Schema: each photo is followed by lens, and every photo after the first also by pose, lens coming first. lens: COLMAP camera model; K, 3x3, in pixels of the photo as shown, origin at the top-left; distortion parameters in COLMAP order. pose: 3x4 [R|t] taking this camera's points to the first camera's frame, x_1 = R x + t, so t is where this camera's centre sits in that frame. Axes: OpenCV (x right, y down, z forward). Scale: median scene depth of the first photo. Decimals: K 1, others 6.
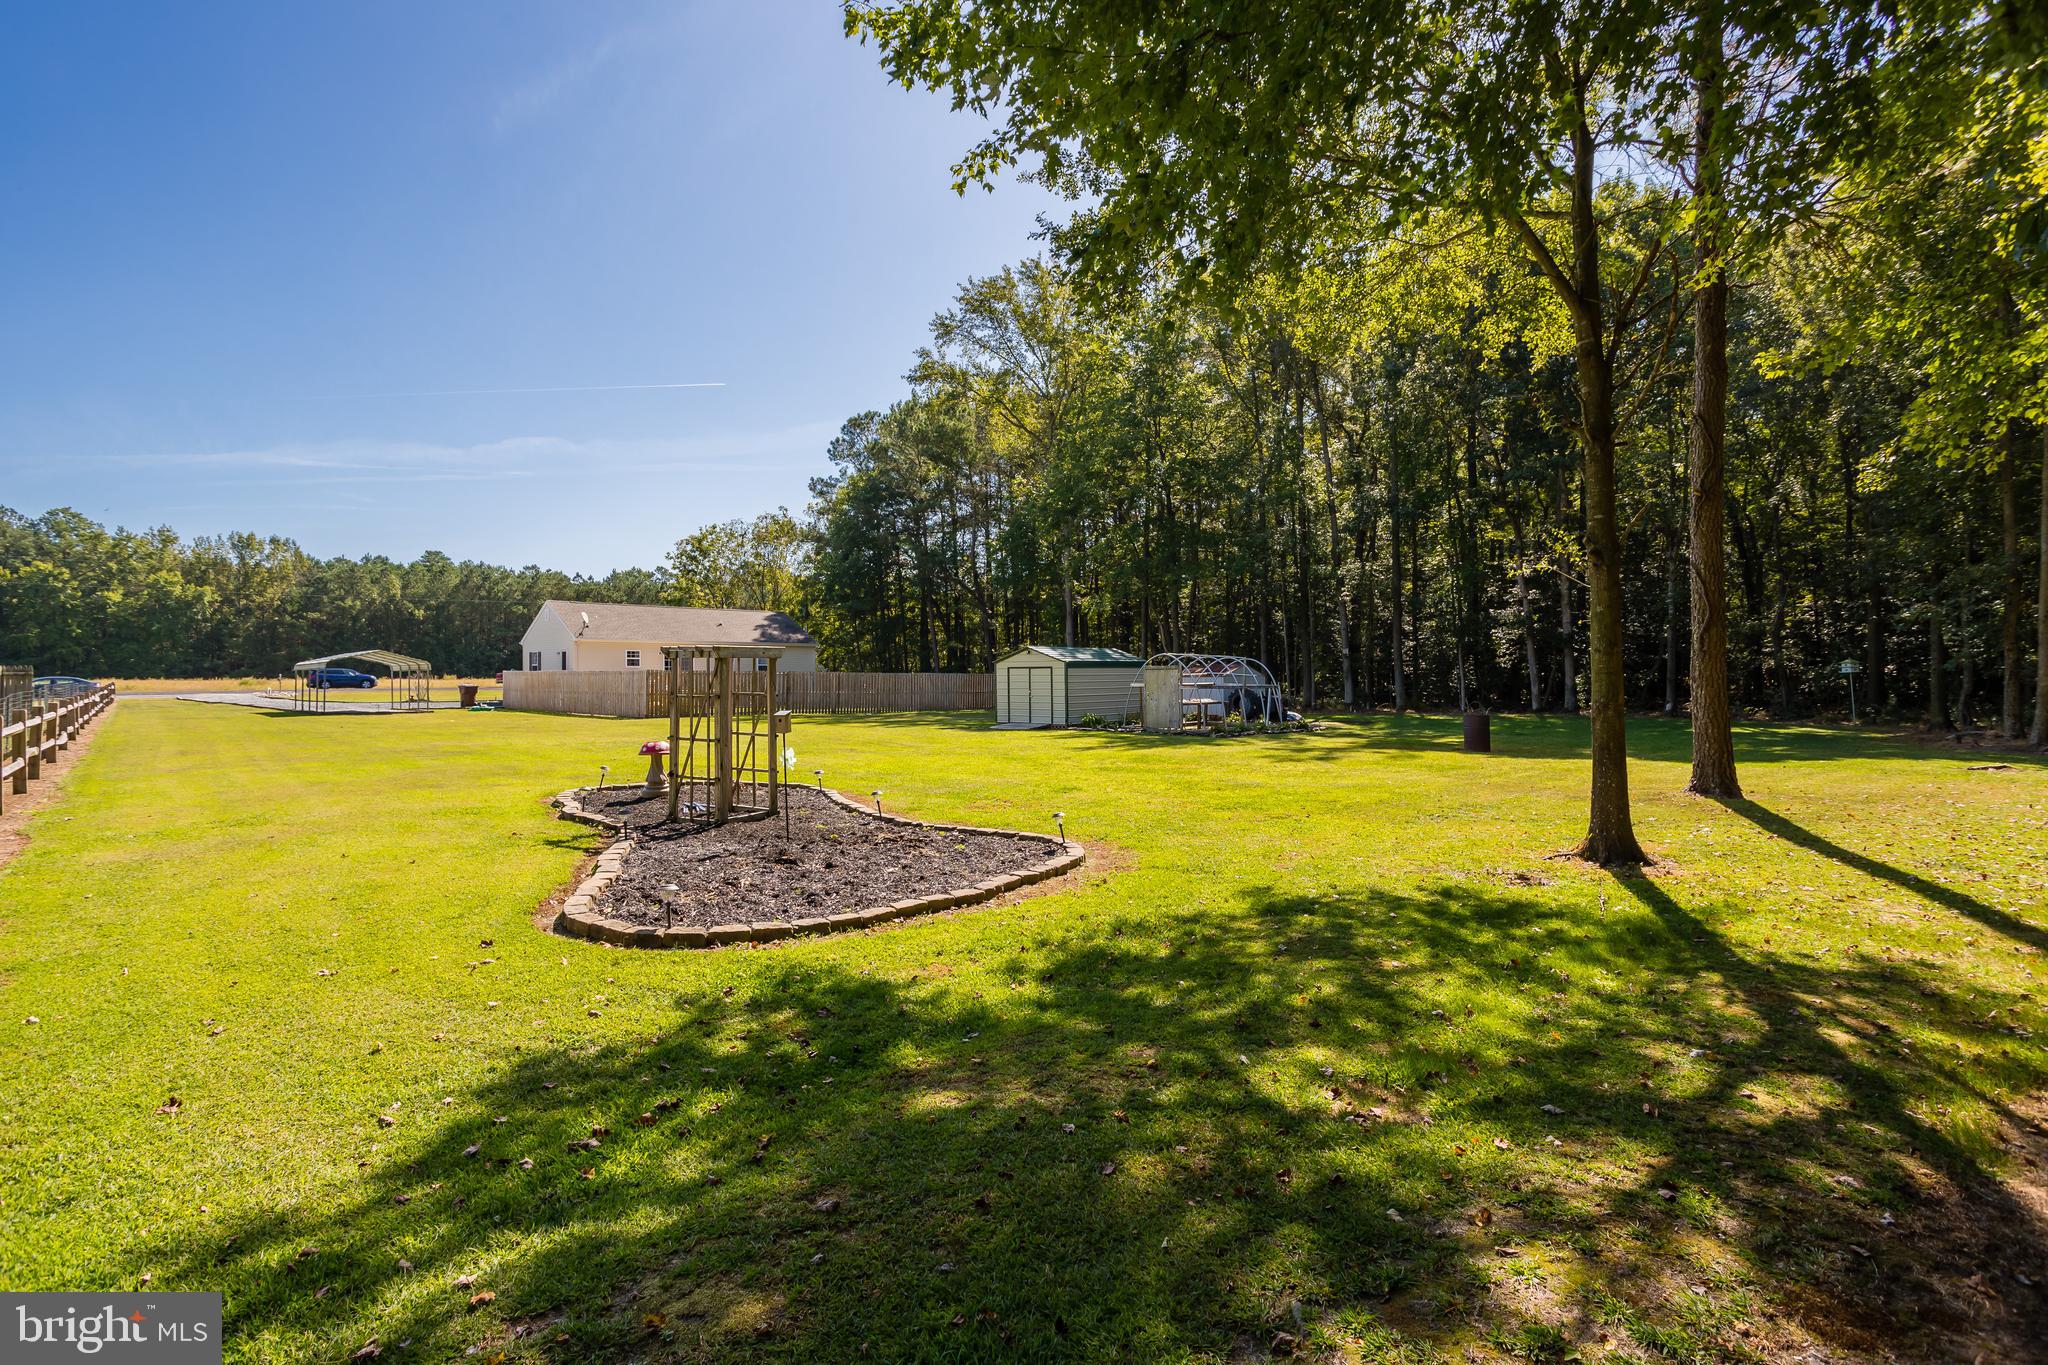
lens RADIAL K [[988.8, 0, 1019.5], [0, 988.8, 660.1], [0, 0, 1]] dist [-0.007839, 0.000432]
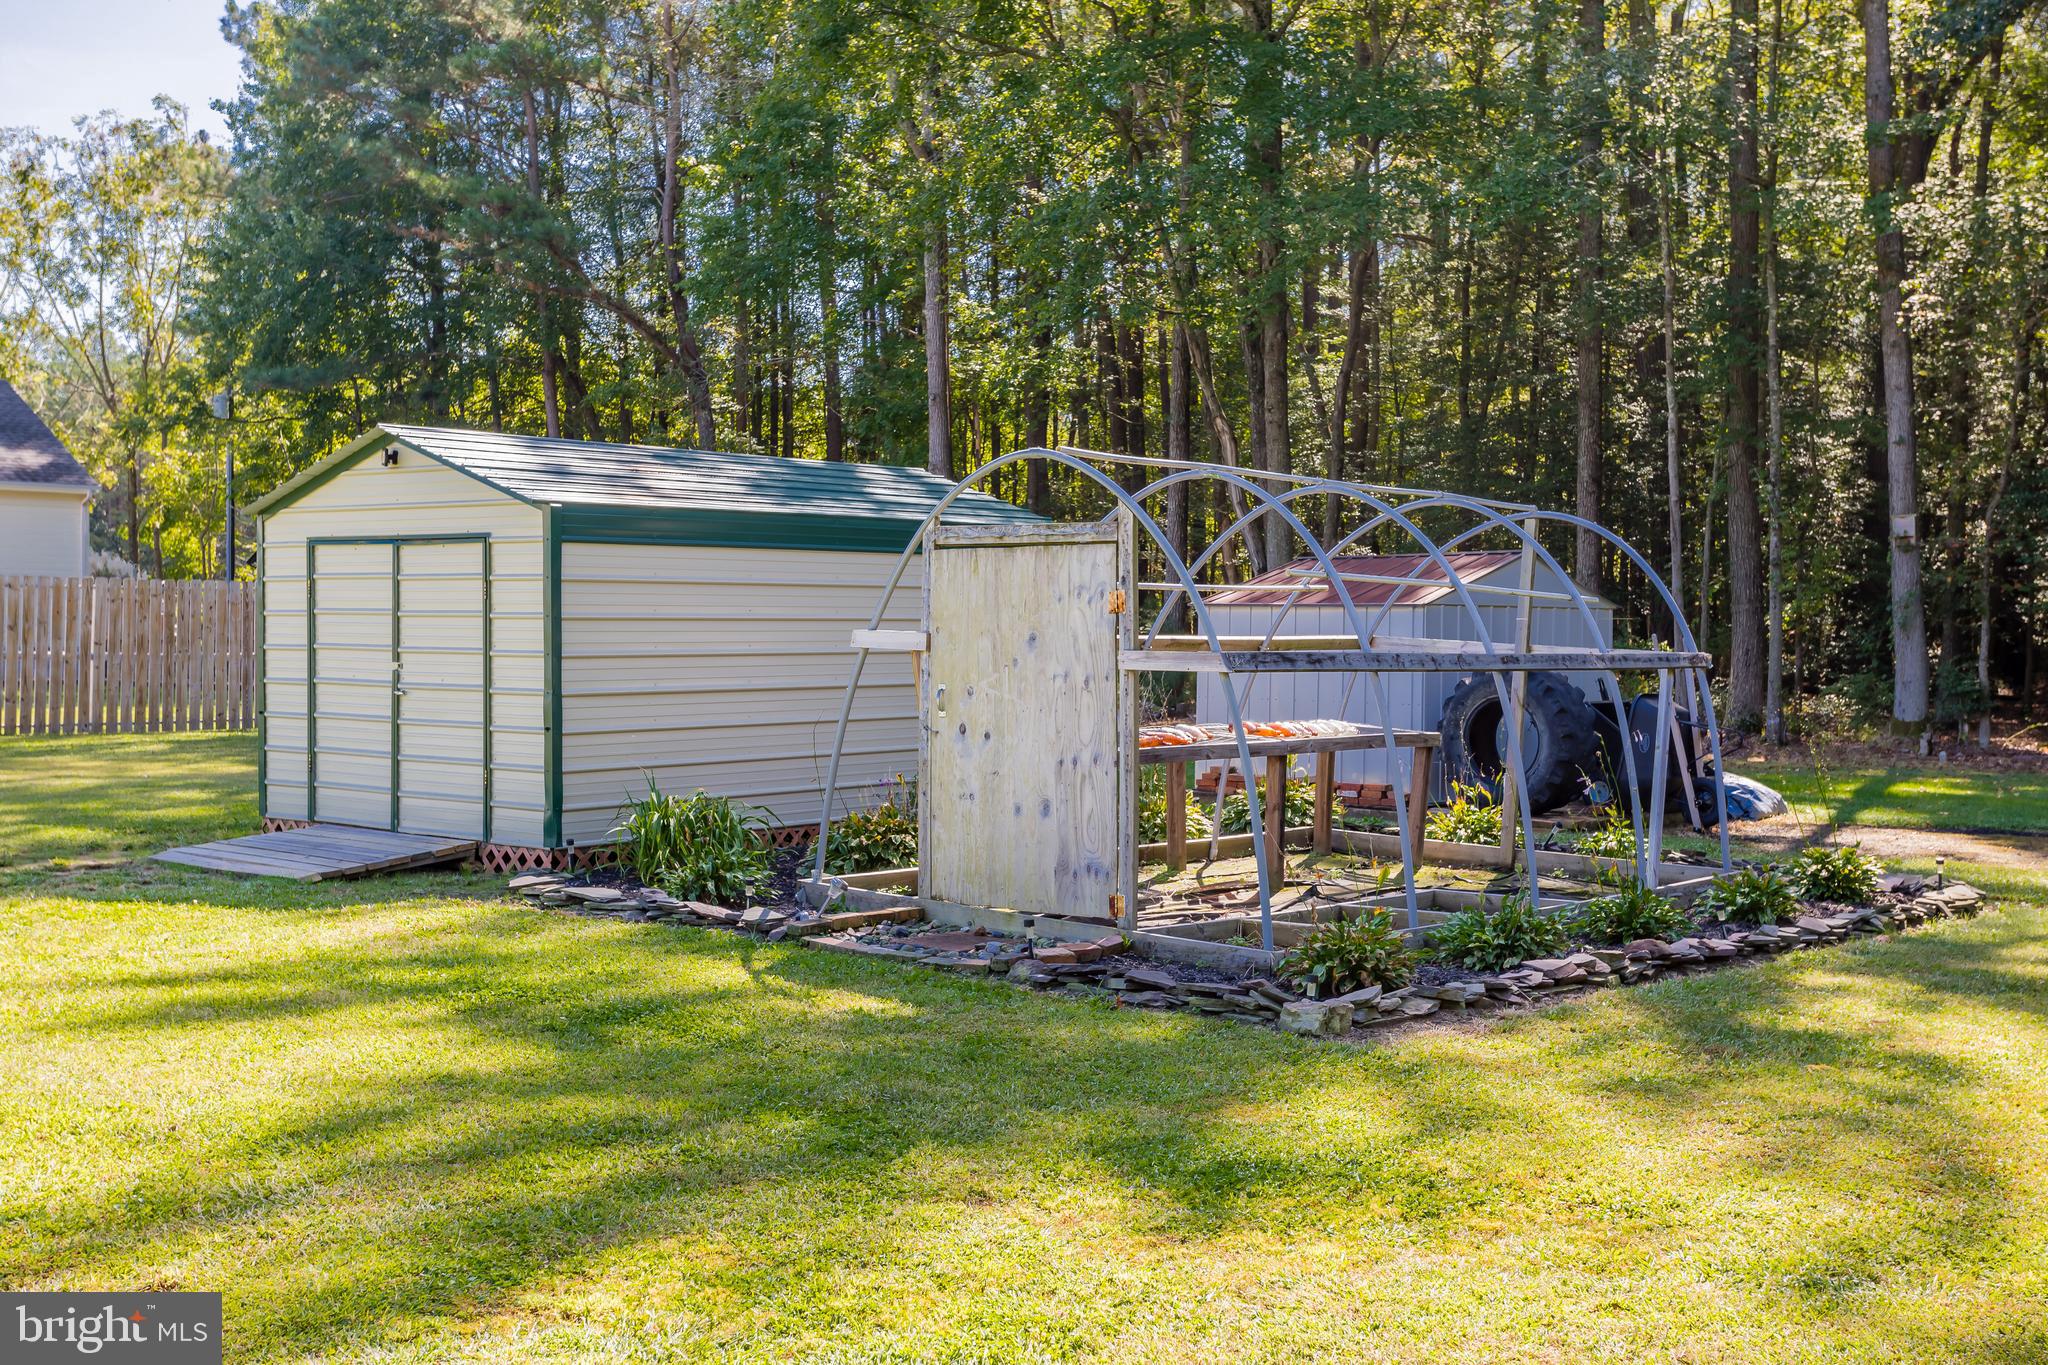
lens RADIAL K [[2446.9, 0, 927.3], [0, 2446.9, 690.2], [0, 0, 1]] dist [0.058517, 0.016686]
pose [[0.999850, 0.017330, -0.000422, 0.109271], [-0.017287, 0.998614, 0.049706, 0.010972], [0.001283, -0.049691, 0.998764, 0.515092]]
